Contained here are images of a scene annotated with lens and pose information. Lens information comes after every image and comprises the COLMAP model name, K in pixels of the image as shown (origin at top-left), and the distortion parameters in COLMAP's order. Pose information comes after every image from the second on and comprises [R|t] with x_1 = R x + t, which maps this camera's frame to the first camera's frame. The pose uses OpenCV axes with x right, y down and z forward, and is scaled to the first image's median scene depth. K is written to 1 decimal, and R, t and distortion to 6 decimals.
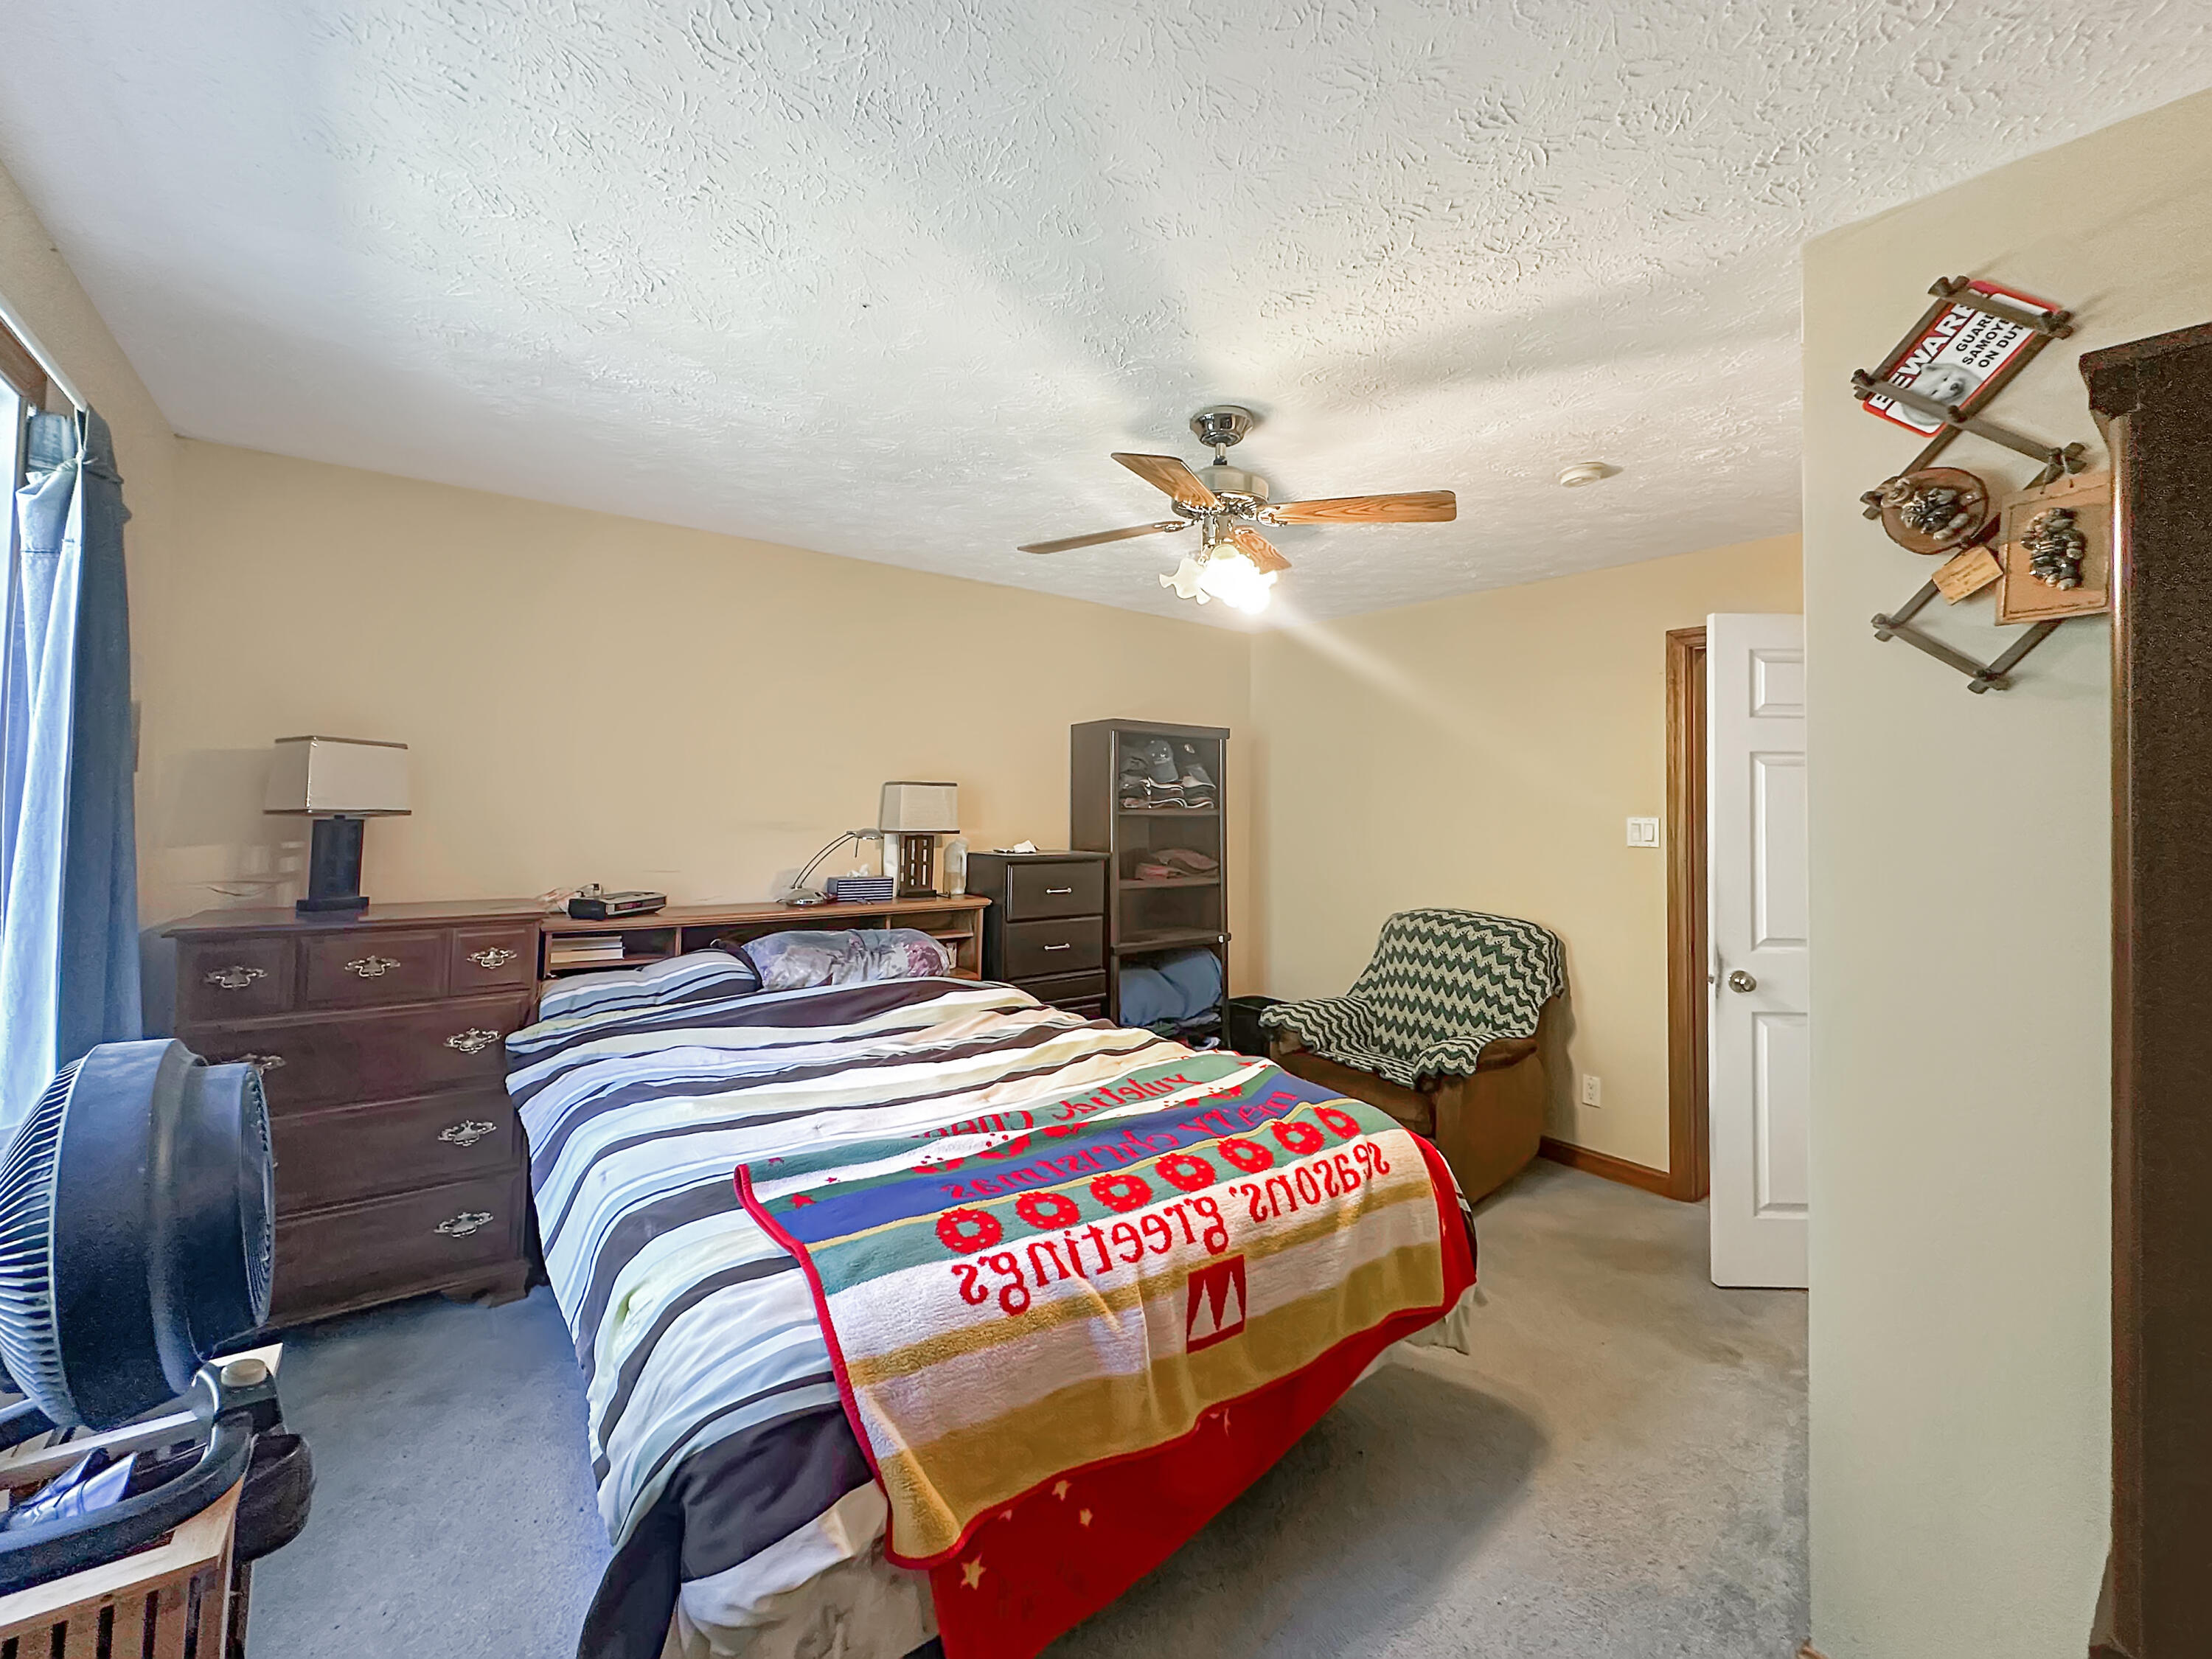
lens RADIAL K [[906.8, 0, 1107.8], [0, 906.8, 765.2], [0, 0, 1]] dist [-0.000474, -0.000199]
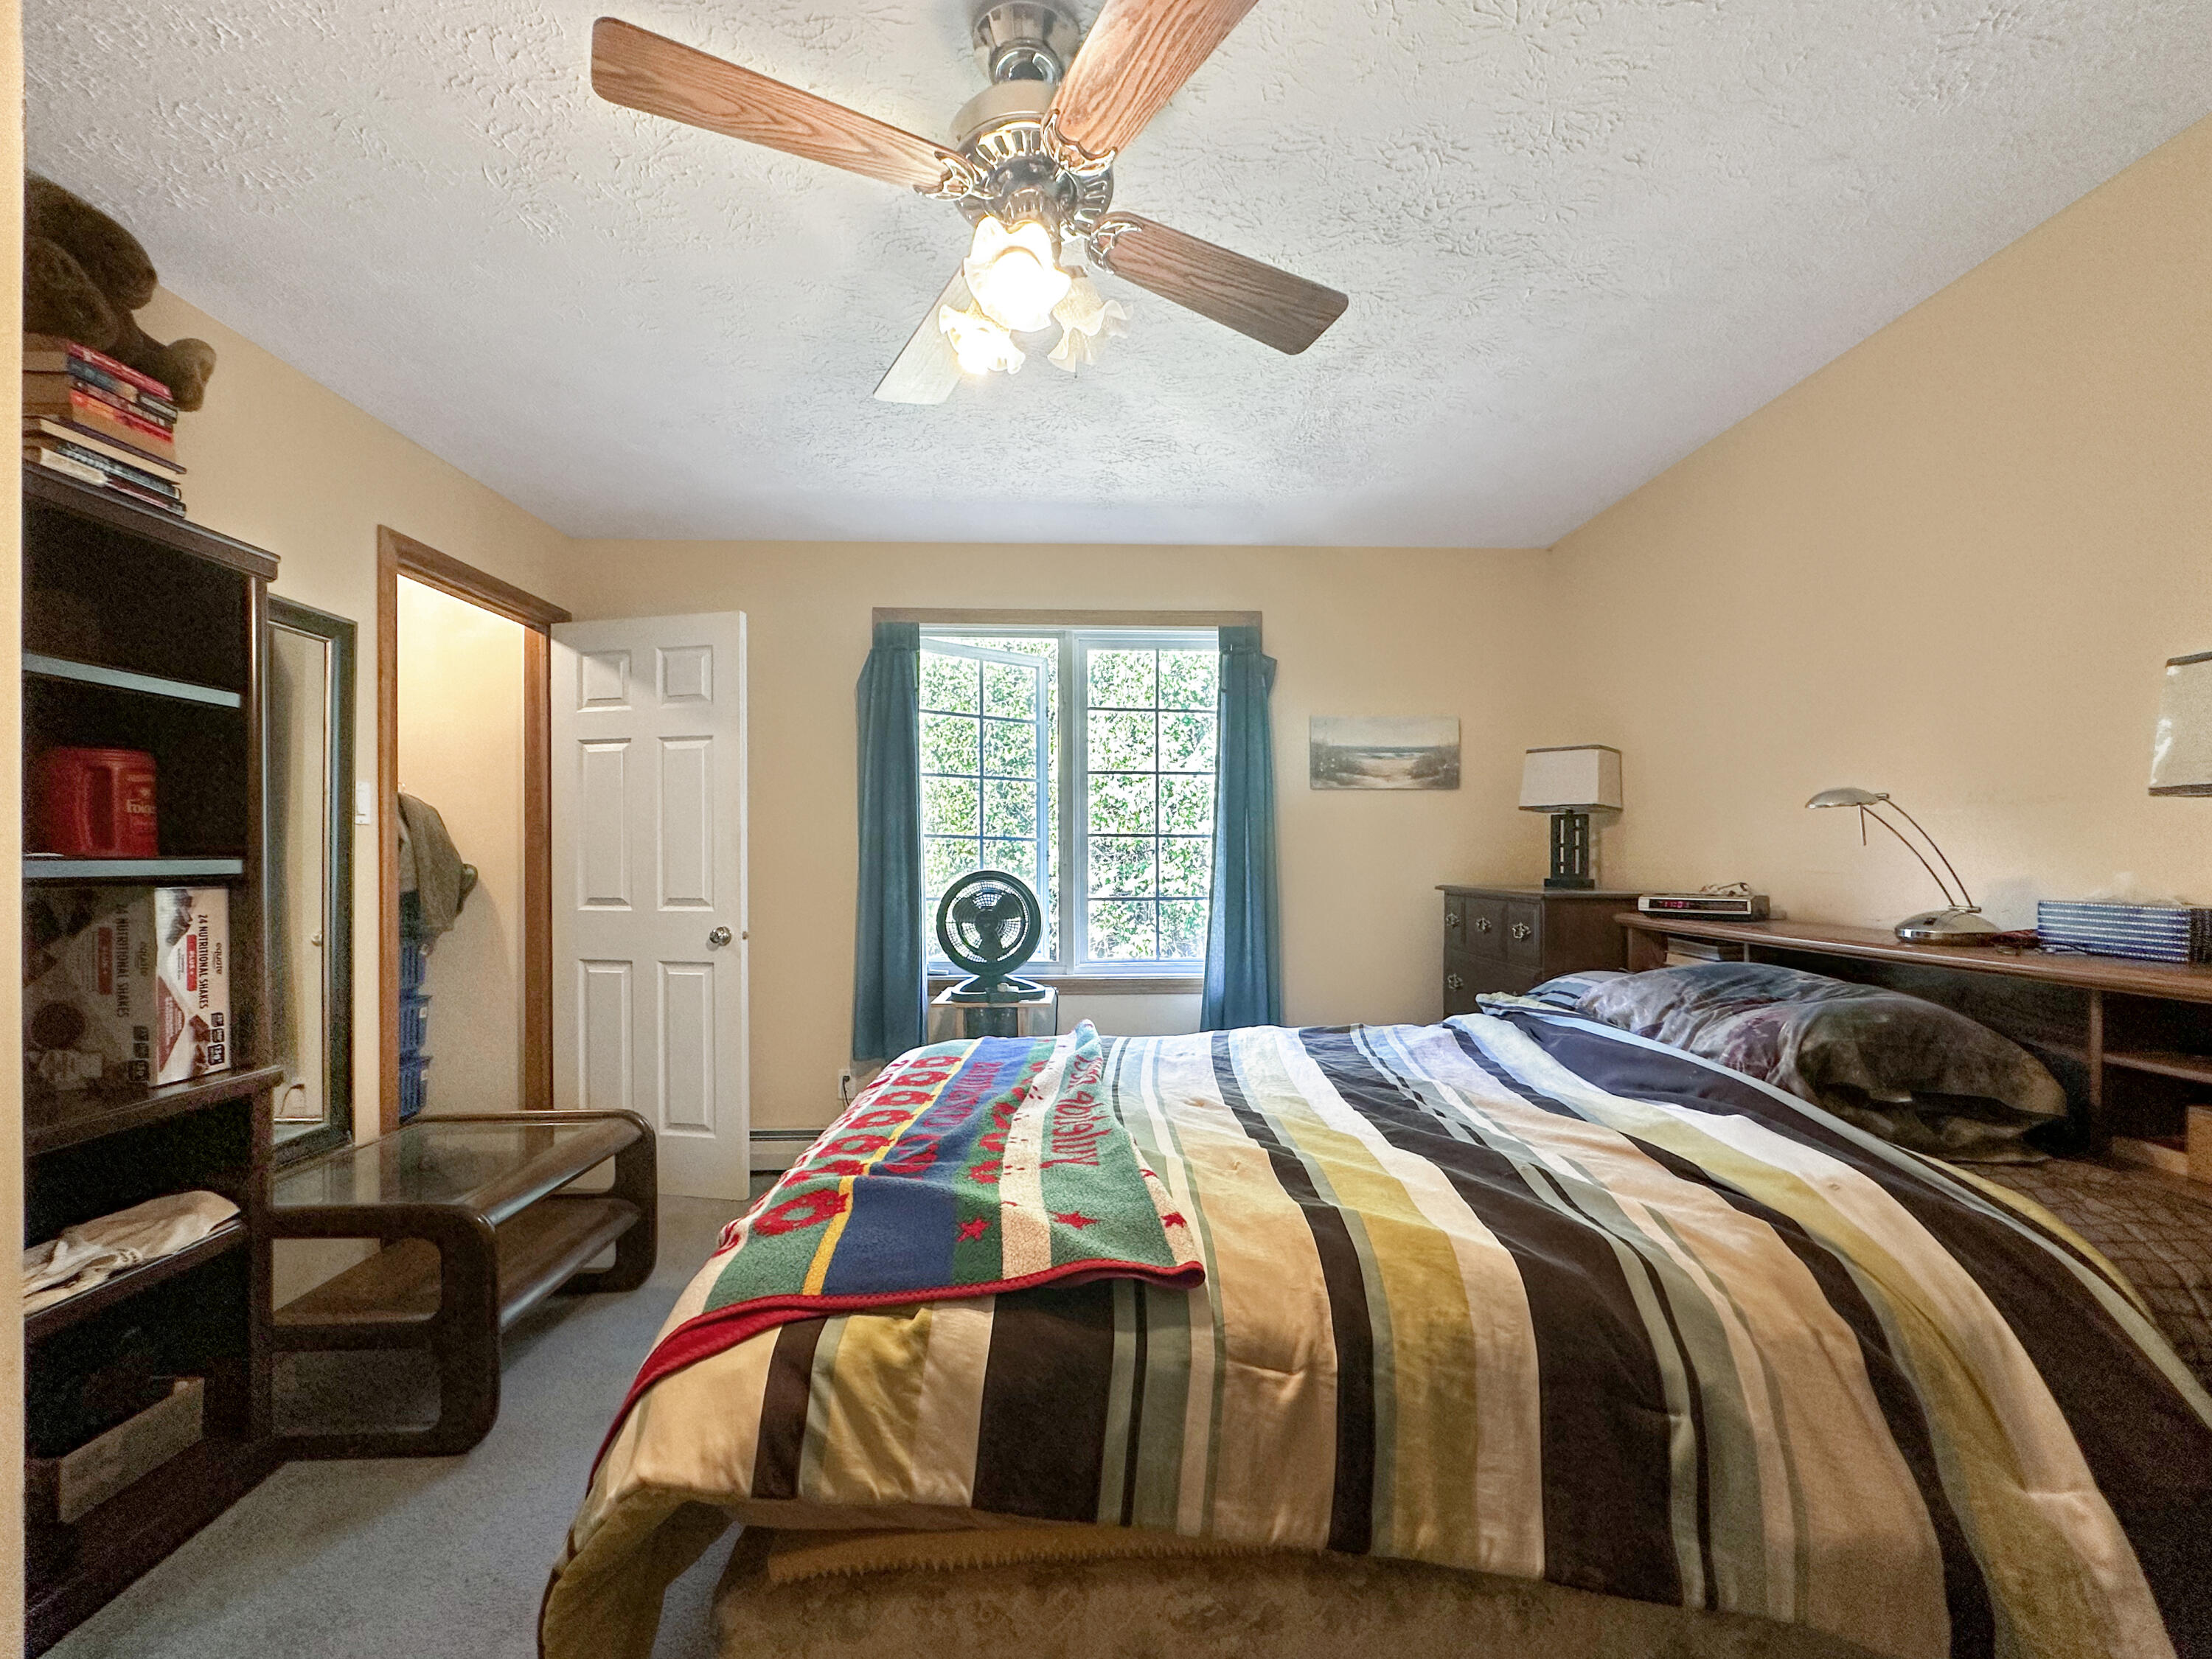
lens RADIAL K [[892.8, 0, 1109.9], [0, 892.8, 860.3], [0, 0, 1]] dist [-0.000377, -0.000088]
pose [[-0.589746, -0.012239, -0.807496, 0.354001], [0.026587, 0.999049, -0.034560, 0.107795], [0.807151, -0.041850, -0.588860, 0.884593]]
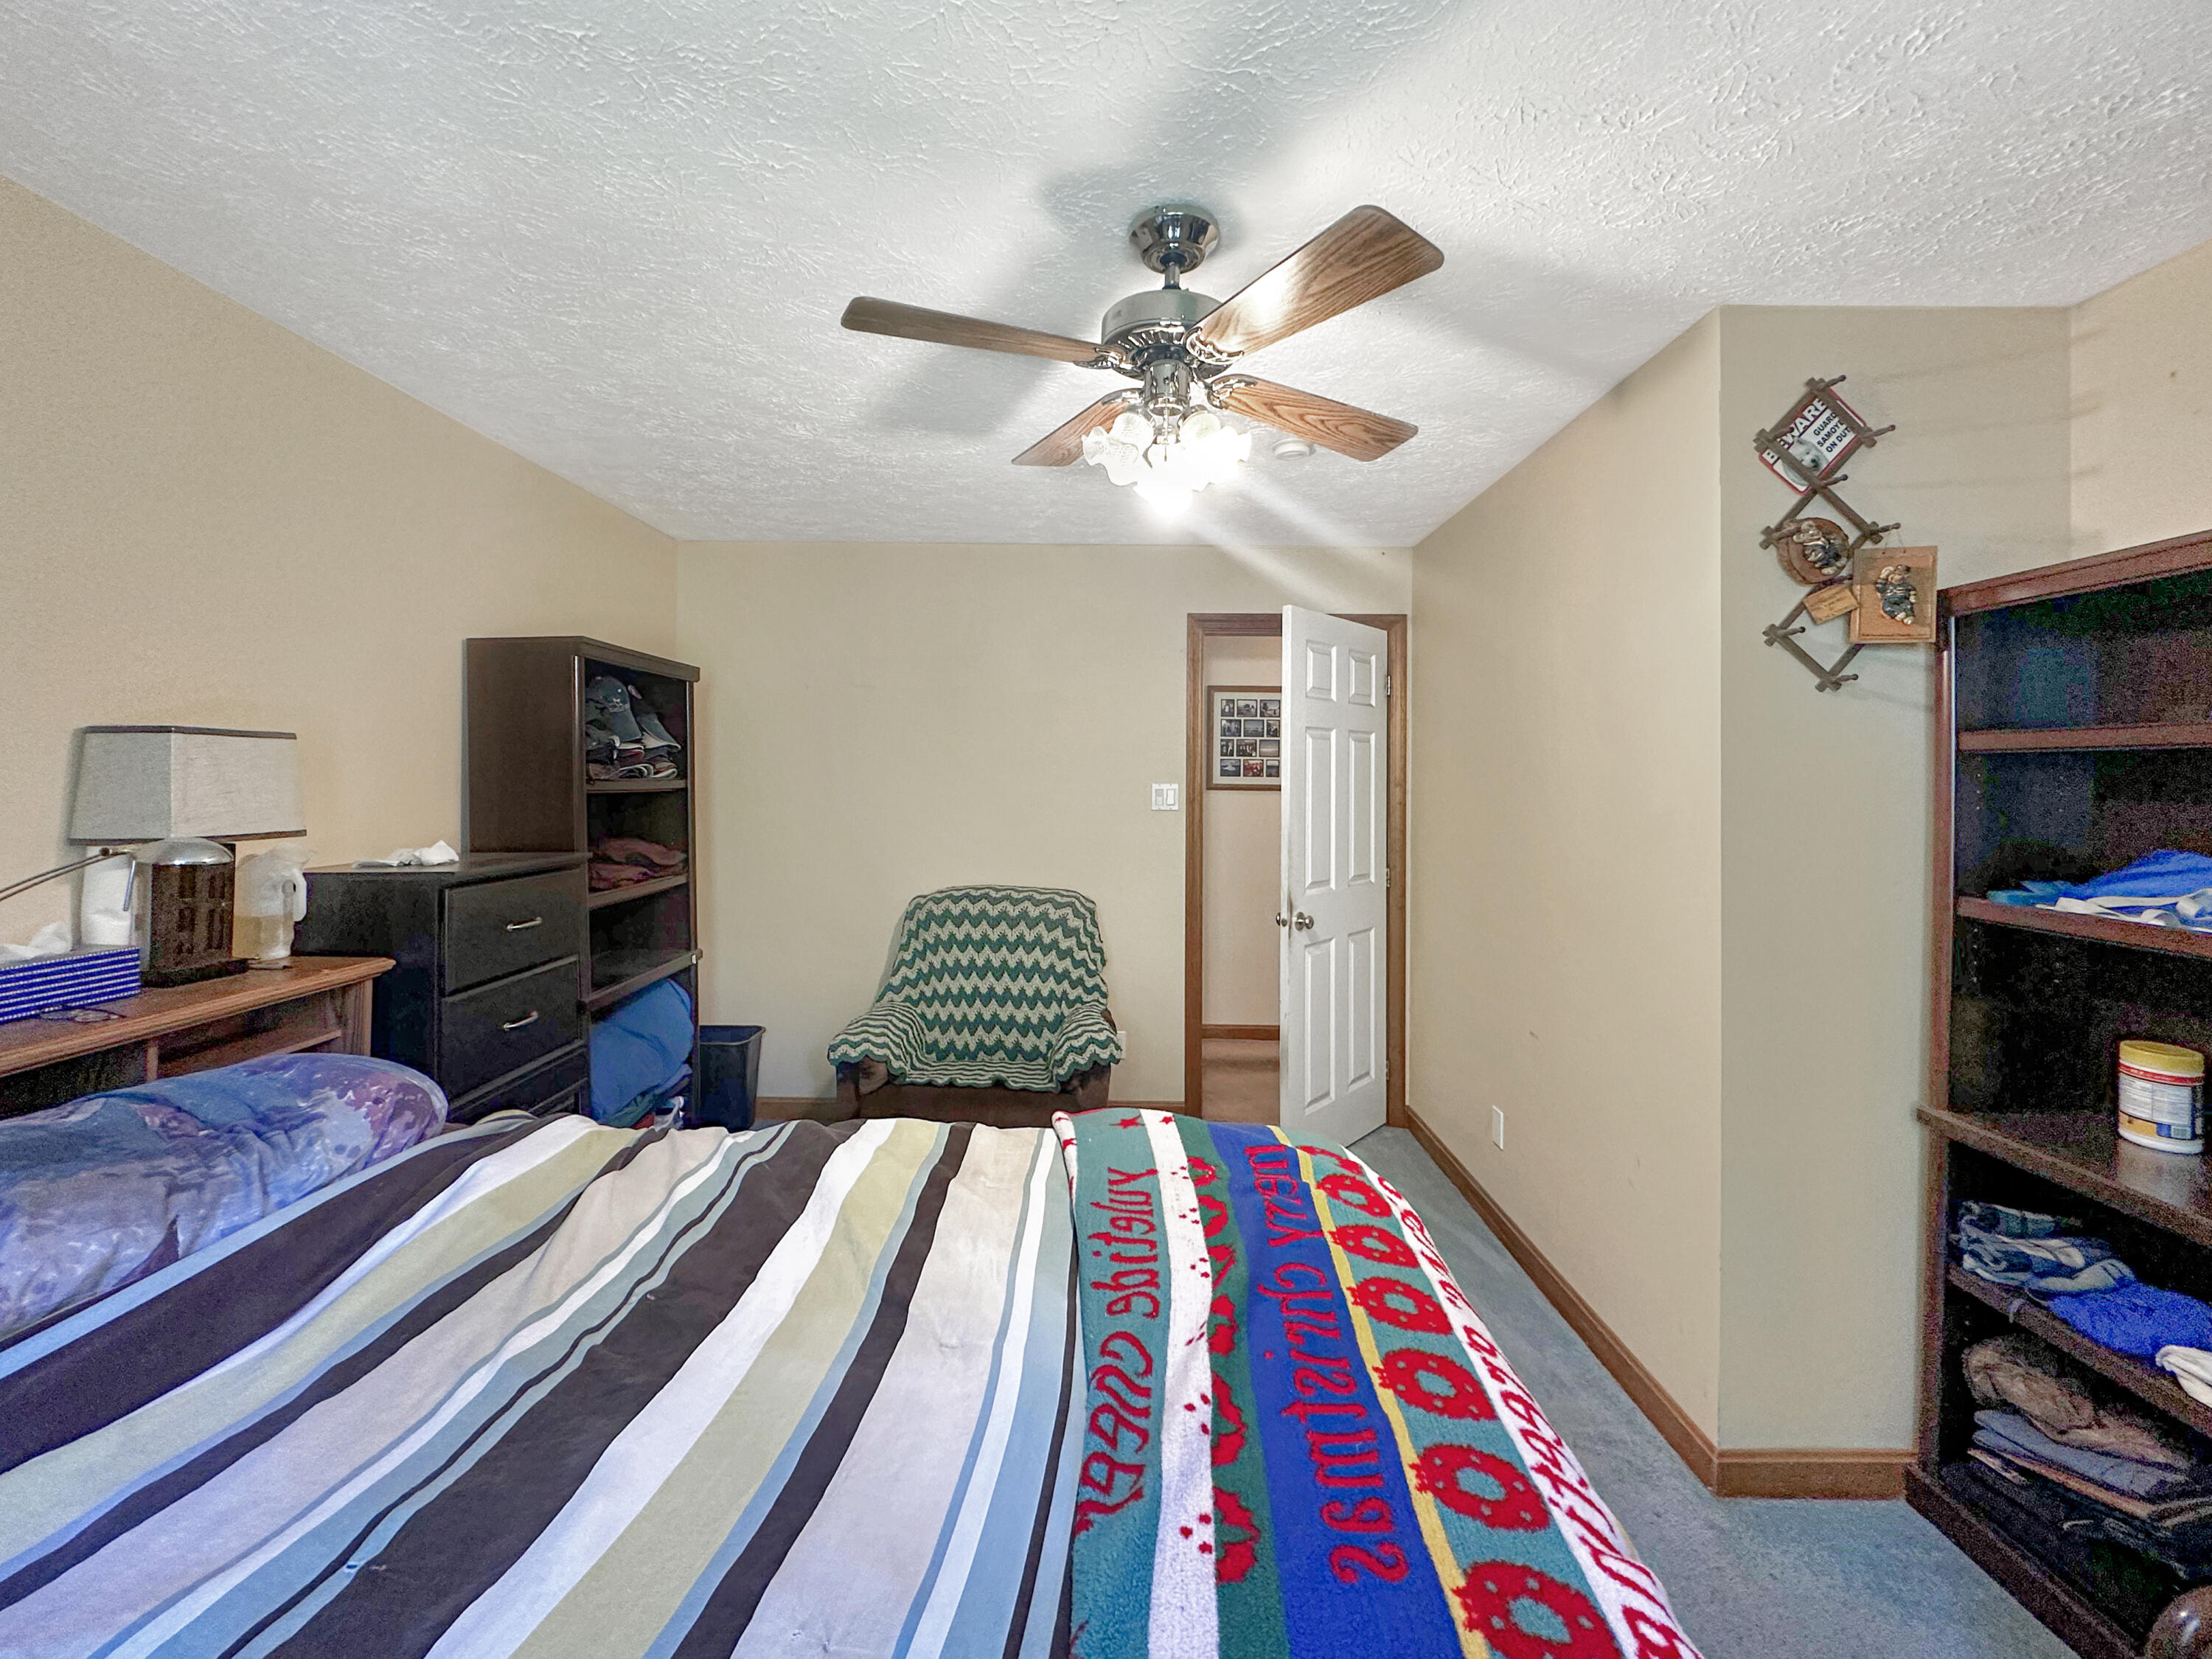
lens RADIAL K [[906.8, 0, 1107.8], [0, 906.8, 765.2], [0, 0, 1]] dist [-0.000474, -0.000199]
pose [[0.620724, 0.000658, 0.784029, -0.300448], [-0.031226, 0.999227, 0.023884, 0.012587], [-0.783407, -0.039307, 0.620265, 0.383186]]
